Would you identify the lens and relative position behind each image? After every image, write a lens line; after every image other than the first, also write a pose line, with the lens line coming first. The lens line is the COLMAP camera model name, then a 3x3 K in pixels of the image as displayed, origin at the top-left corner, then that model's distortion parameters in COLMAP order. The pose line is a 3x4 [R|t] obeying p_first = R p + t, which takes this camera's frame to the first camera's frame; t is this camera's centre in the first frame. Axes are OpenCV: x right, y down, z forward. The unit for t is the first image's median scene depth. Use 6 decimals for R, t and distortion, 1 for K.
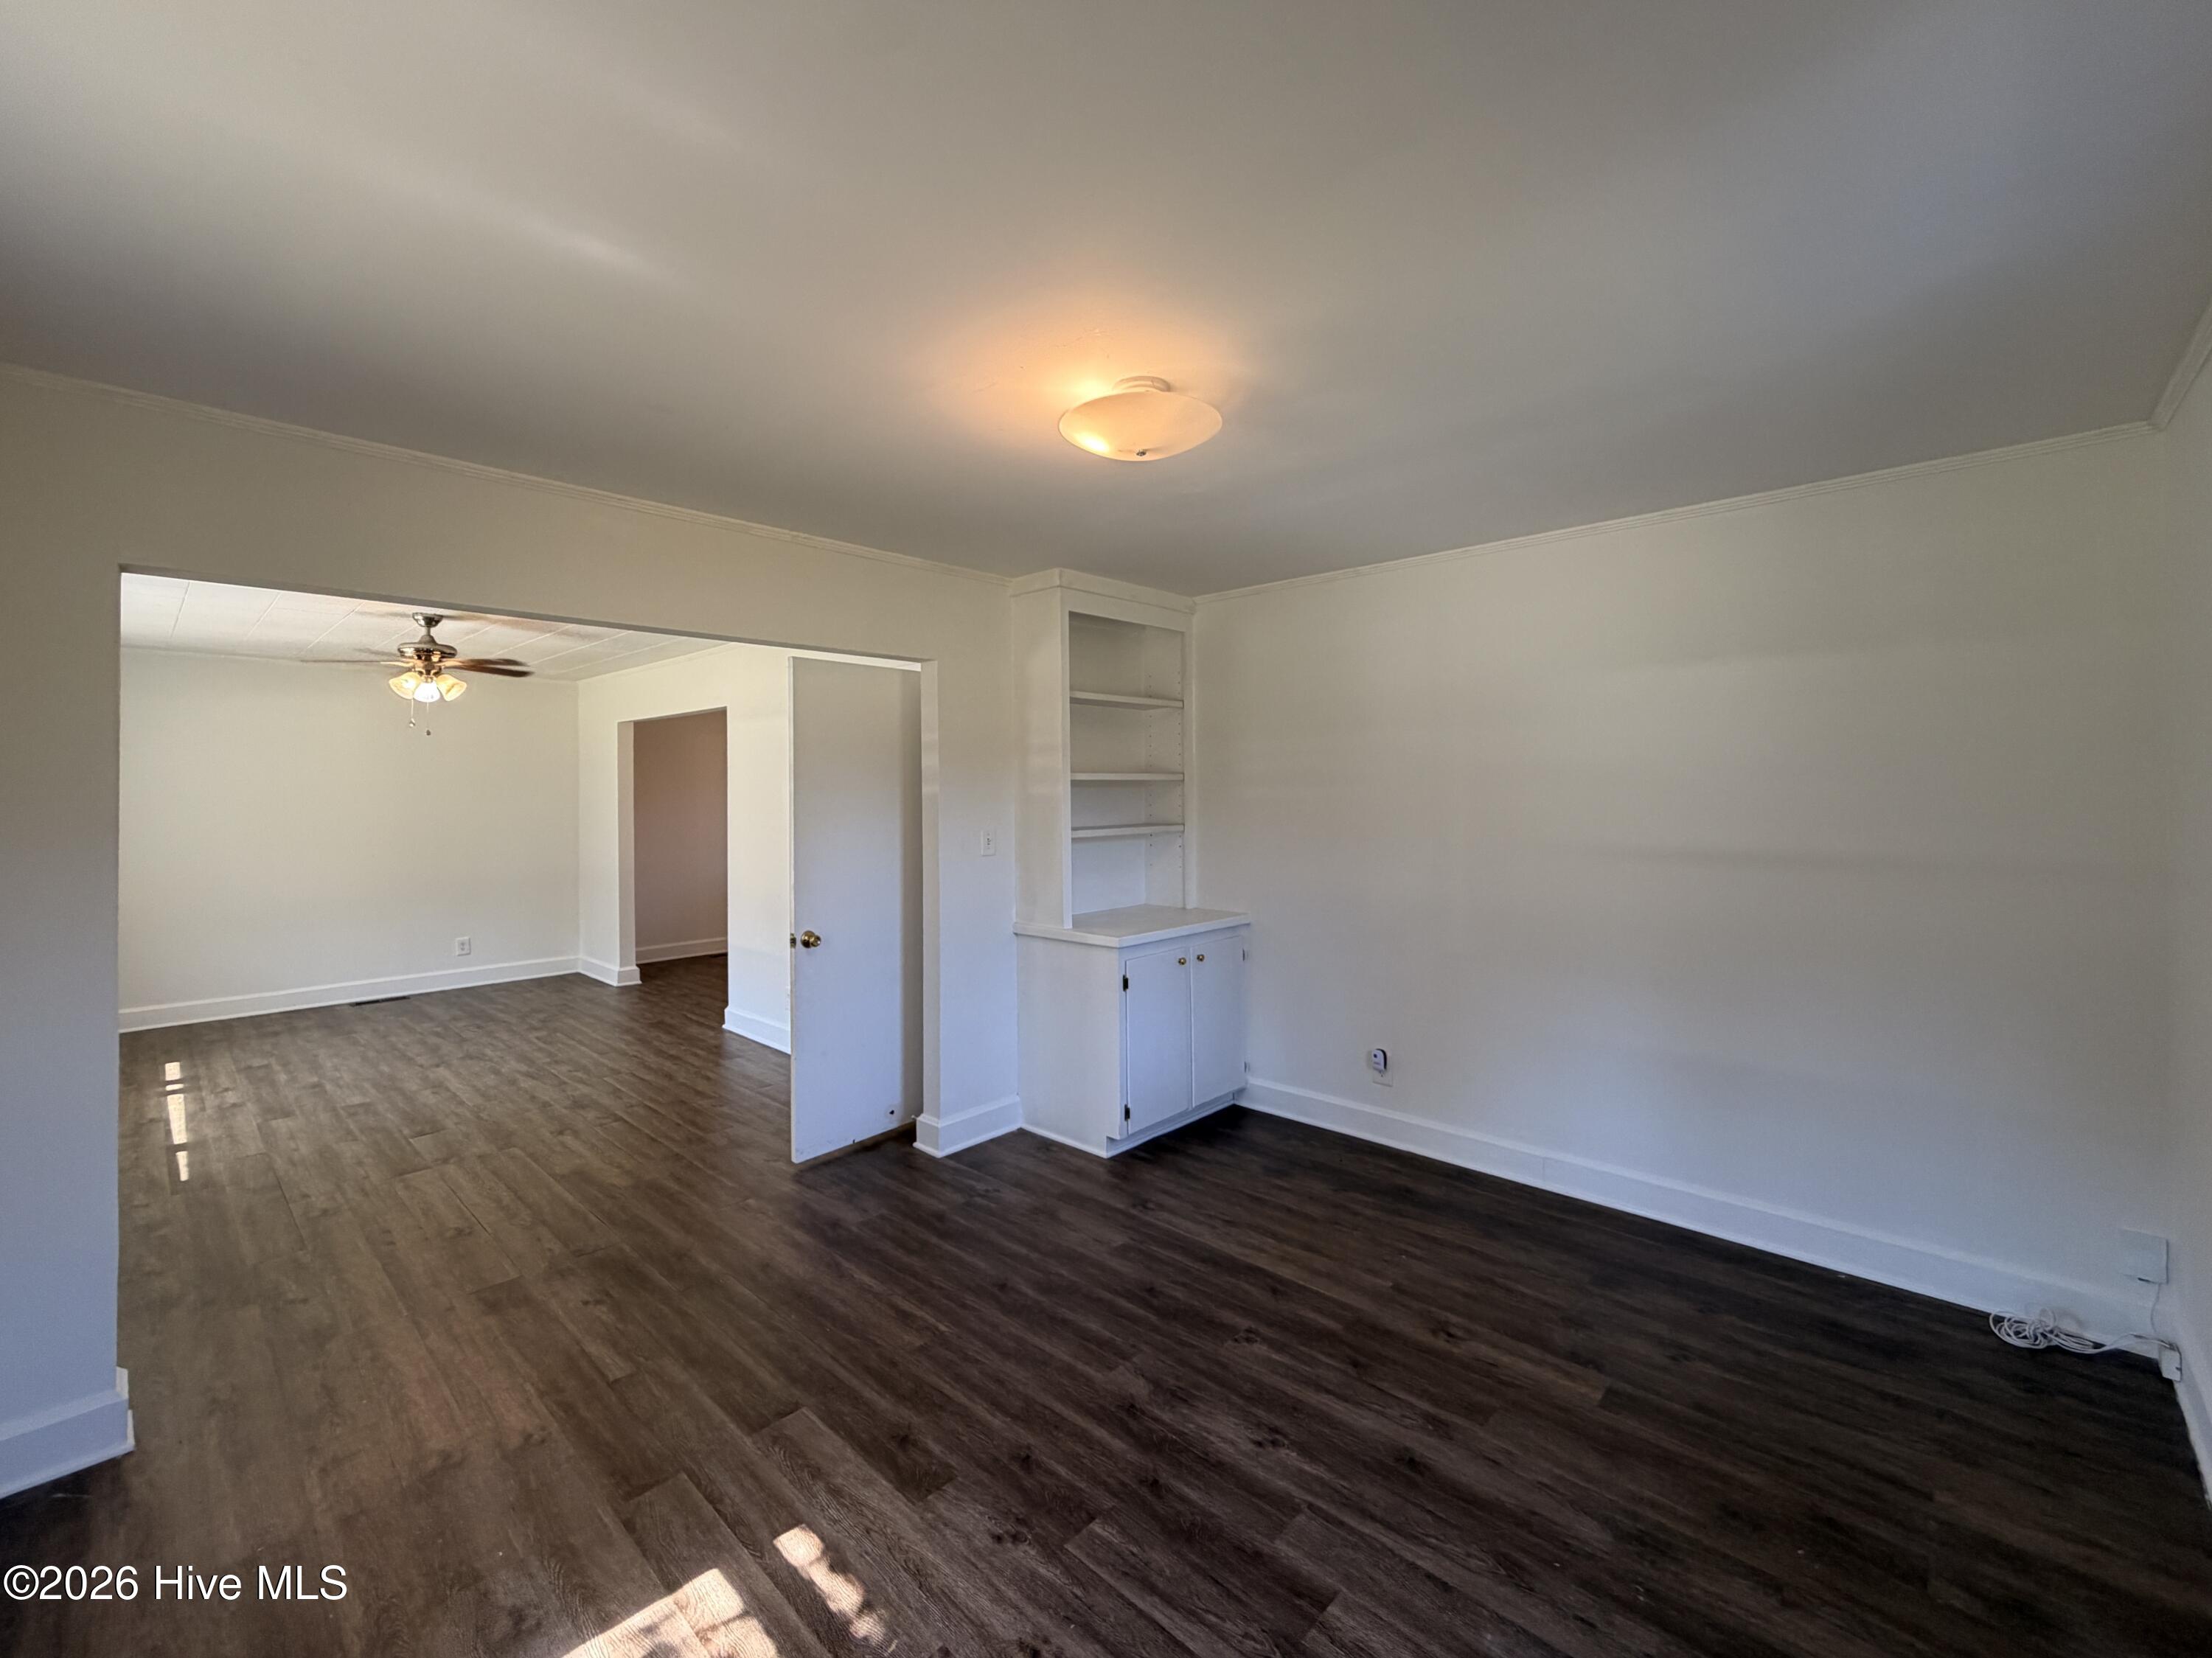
lens RADIAL K [[901.2, 0, 1095.8], [0, 901.2, 813.1], [0, 0, 1]] dist [0.001076, -0.000350]
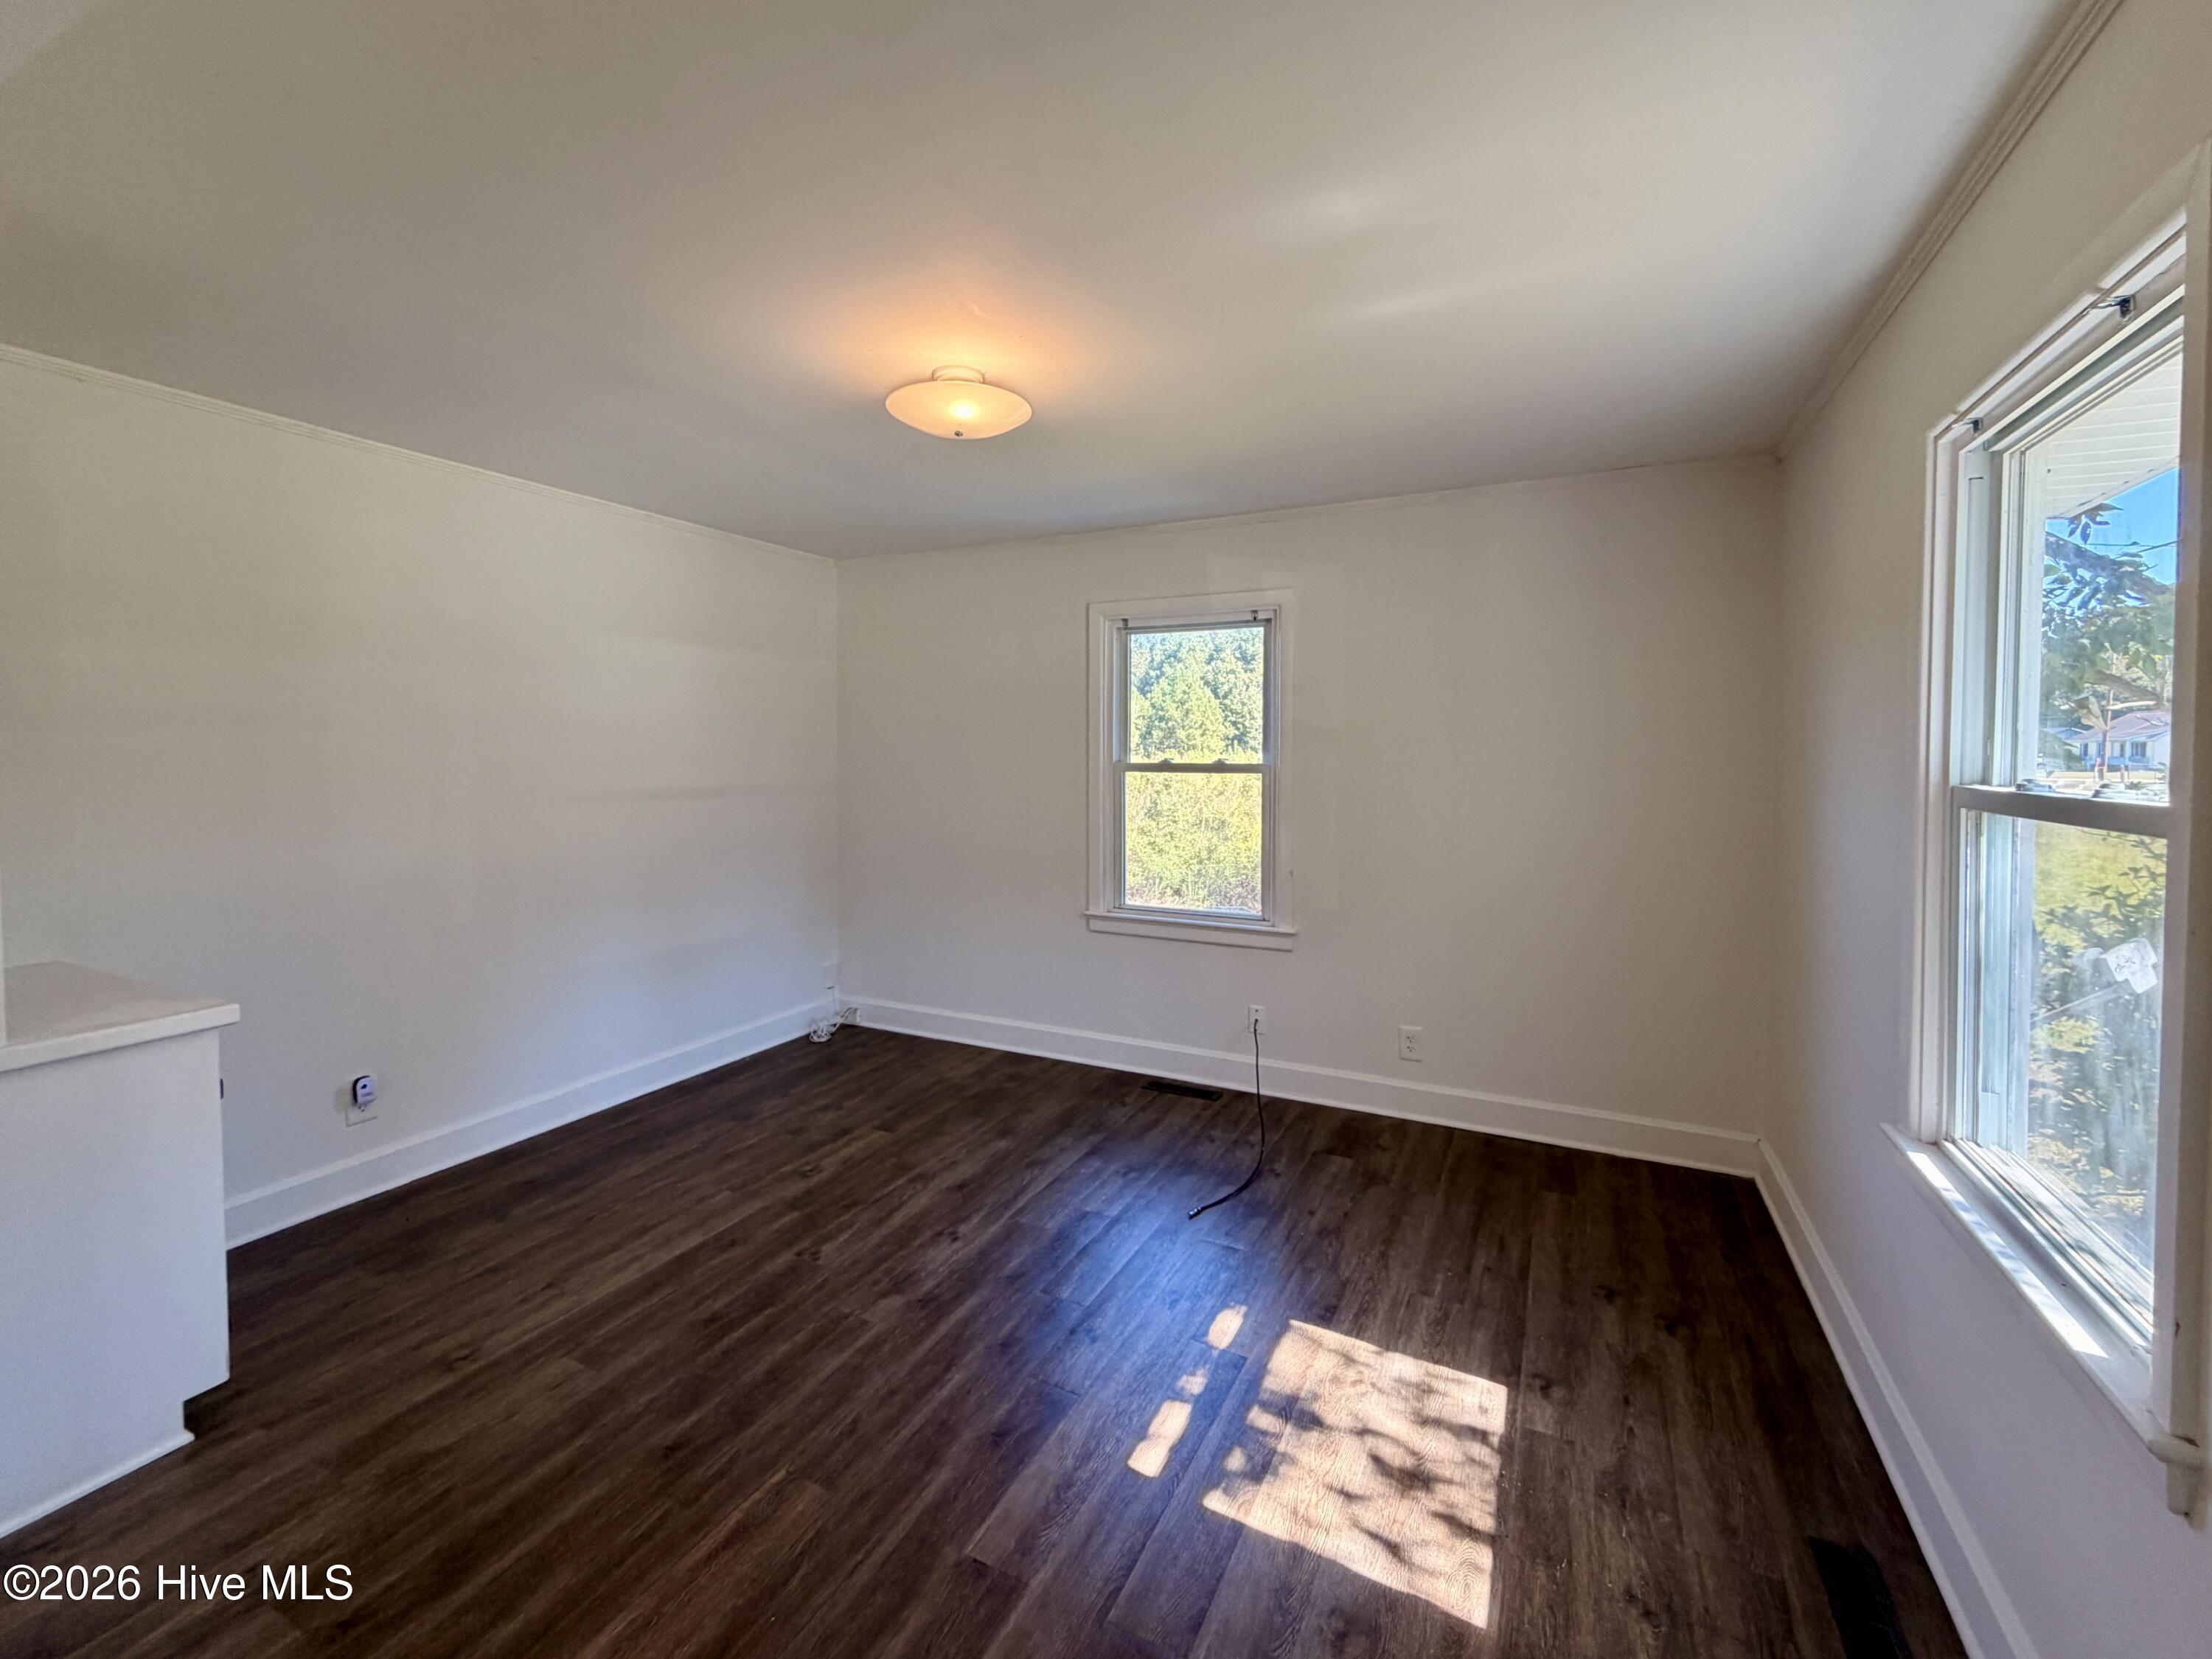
lens RADIAL K [[943.2, 0, 1102.1], [0, 943.2, 765.0], [0, 0, 1]] dist [-0.000996, -0.000746]
pose [[-0.286334, -0.008767, 0.958090, -0.979681], [0.026002, 0.999519, 0.016917, 0.007223], [-0.957777, 0.029756, -0.285968, 0.985727]]
